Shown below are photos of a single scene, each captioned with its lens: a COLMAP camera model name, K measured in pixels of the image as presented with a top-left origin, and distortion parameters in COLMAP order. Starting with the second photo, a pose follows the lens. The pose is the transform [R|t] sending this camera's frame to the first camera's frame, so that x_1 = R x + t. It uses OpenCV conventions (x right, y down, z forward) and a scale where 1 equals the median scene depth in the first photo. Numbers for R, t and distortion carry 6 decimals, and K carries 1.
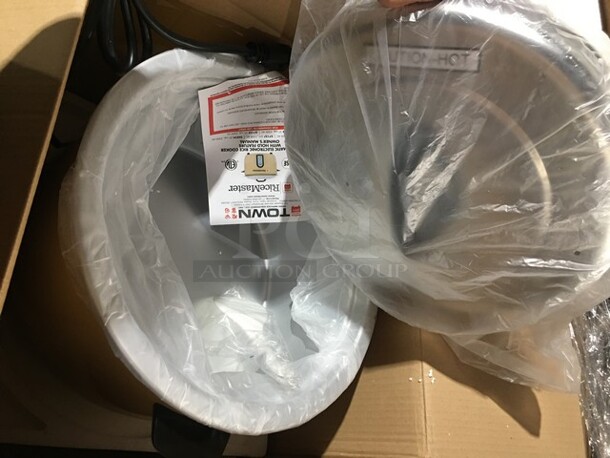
lens RADIAL K [[520.7, 0, 305.5], [0, 520.7, 229.0], [0, 0, 1]] dist [0.012323, -0.003043]
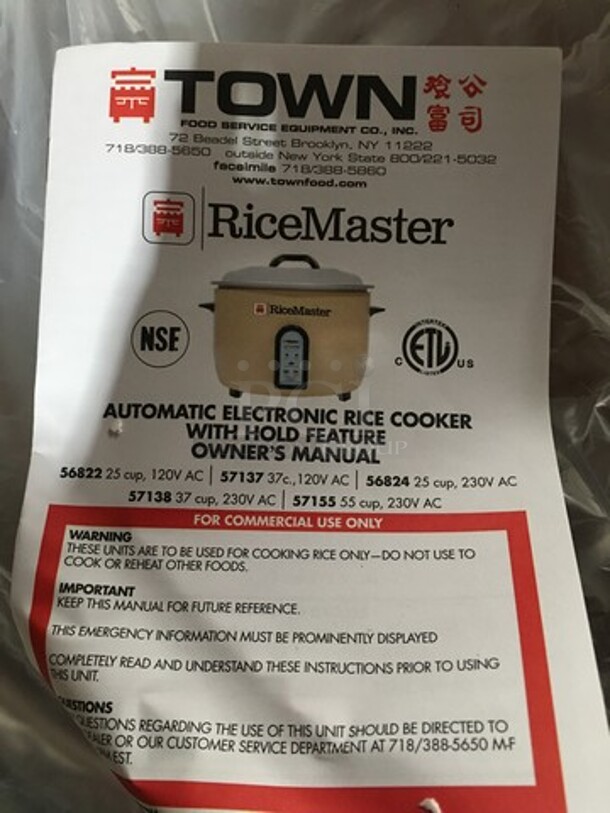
lens RADIAL K [[726.6, 0, 308.0], [0, 726.6, 401.7], [0, 0, 1]] dist [-0.019004, 0.002285]
pose [[-0.995878, -0.040843, -0.080984, -0.070602], [0.065930, -0.939155, -0.337108, -0.048295], [-0.062288, -0.341058, 0.937976, 0.717039]]
